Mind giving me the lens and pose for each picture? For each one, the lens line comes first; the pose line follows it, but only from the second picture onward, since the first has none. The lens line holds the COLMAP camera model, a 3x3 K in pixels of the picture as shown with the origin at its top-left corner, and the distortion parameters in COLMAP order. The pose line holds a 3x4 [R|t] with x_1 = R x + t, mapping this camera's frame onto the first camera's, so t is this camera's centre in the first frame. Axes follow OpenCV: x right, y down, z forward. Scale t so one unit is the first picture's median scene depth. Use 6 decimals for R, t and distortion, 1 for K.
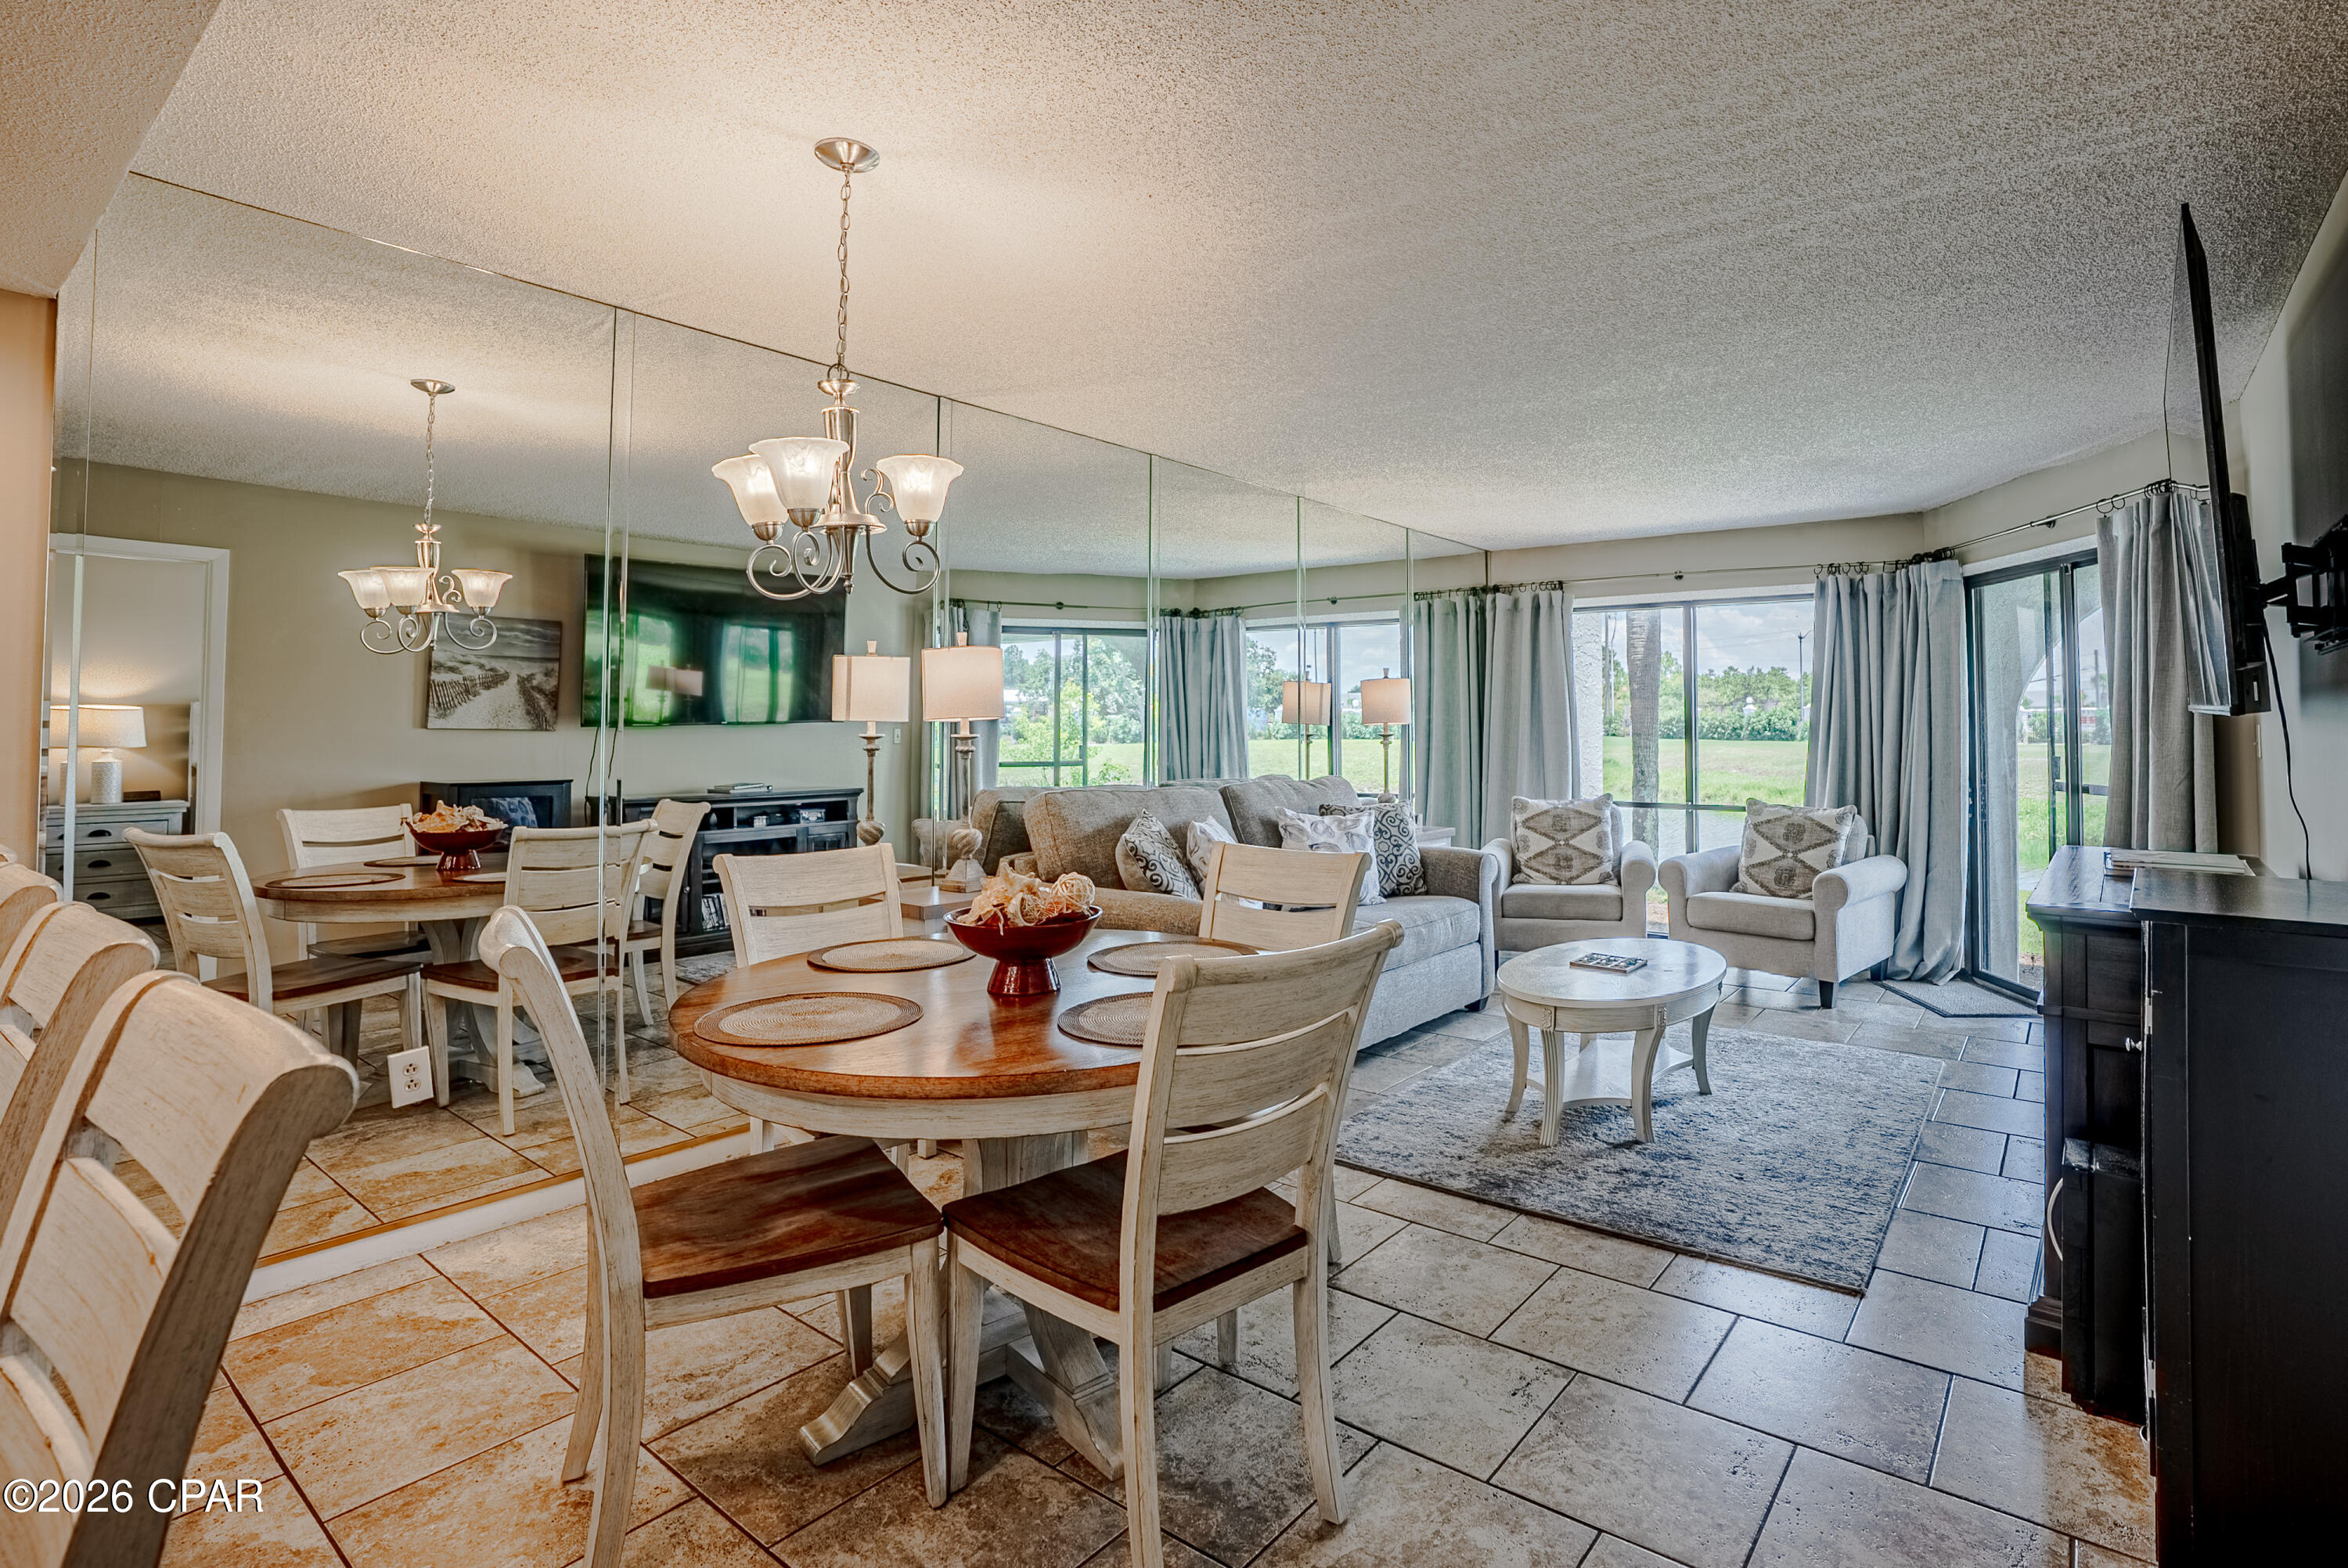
lens RADIAL K [[1109.2, 0, 1289.4], [0, 1109.2, 679.6], [0, 0, 1]] dist [-0.059882, 0.018501]
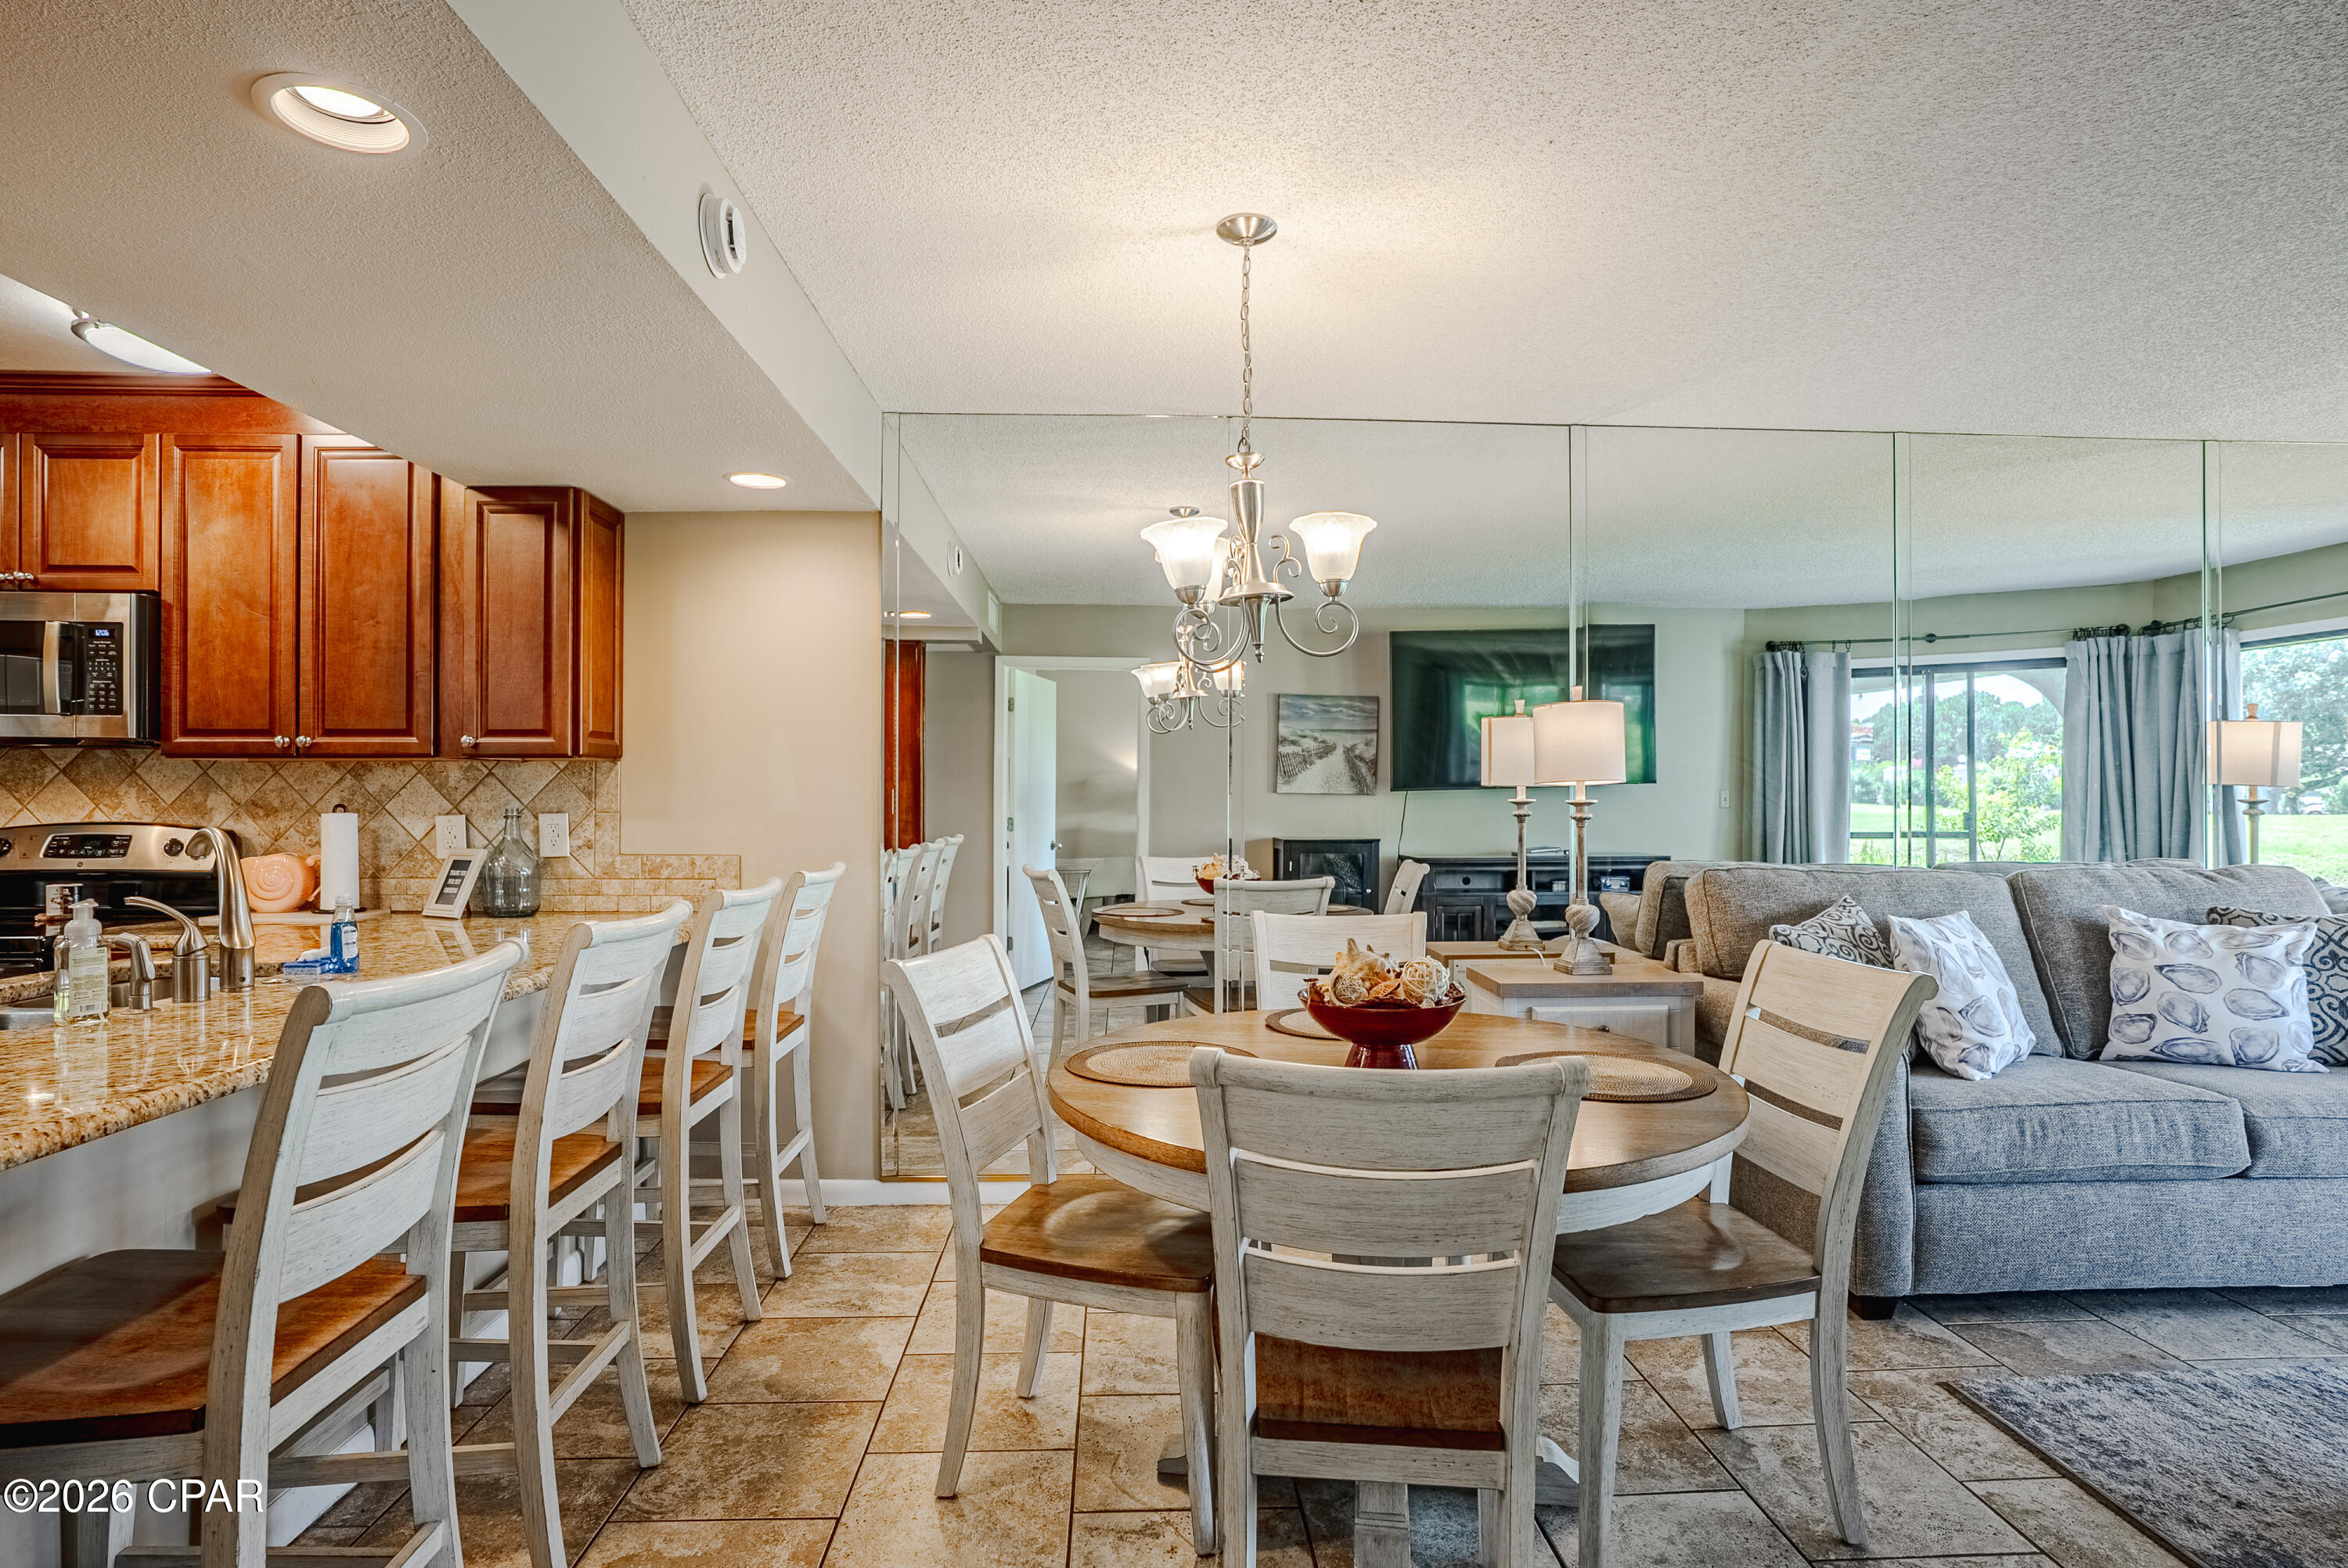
lens RADIAL K [[1171.3, 0, 1173.9], [0, 1171.3, 805.6], [0, 0, 1]] dist [-0.041678, 0.012920]
pose [[0.622021, 0.007548, -0.782964, 0.162312], [0.037840, 0.998495, 0.039687, 0.003345], [0.782086, -0.054314, 0.620799, 0.101948]]
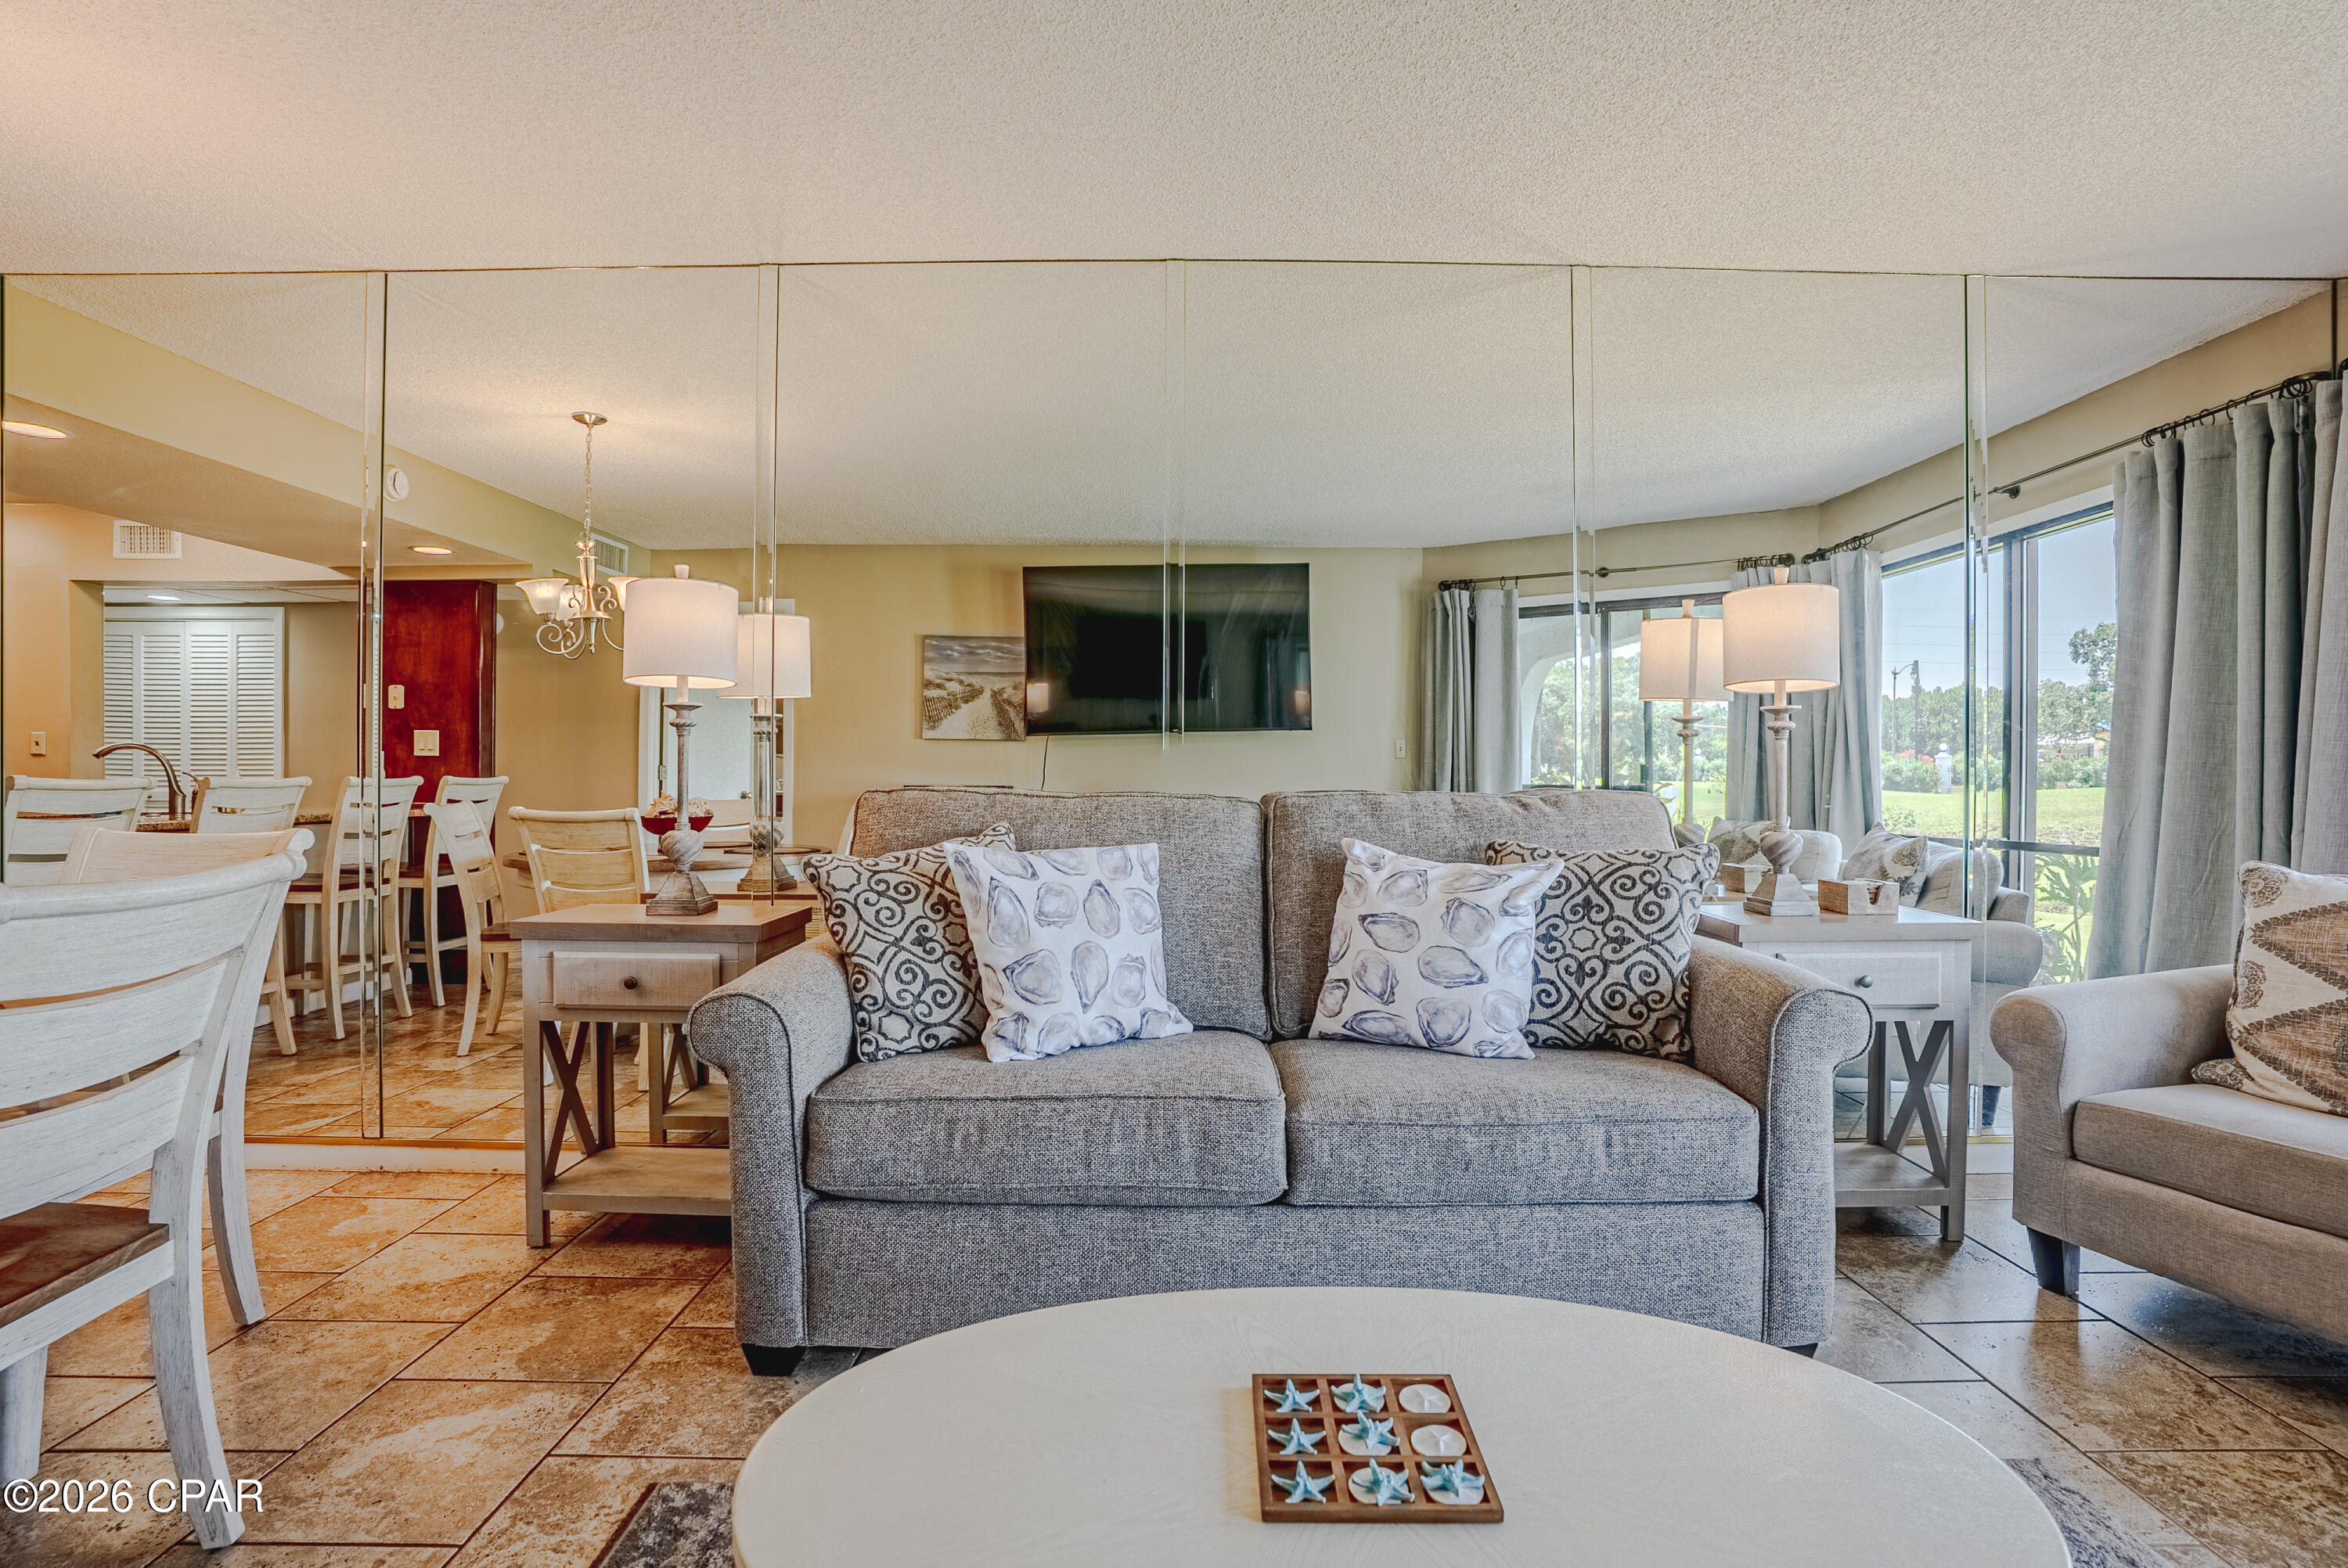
lens RADIAL K [[1109.2, 0, 1149.3], [0, 1109.2, 755.2], [0, 0, 1]] dist [-0.059882, 0.018501]
pose [[0.594554, -0.006213, -0.804032, 0.313857], [0.034535, 0.999245, 0.017816, 0.053756], [0.803314, -0.038360, 0.594319, 0.526714]]
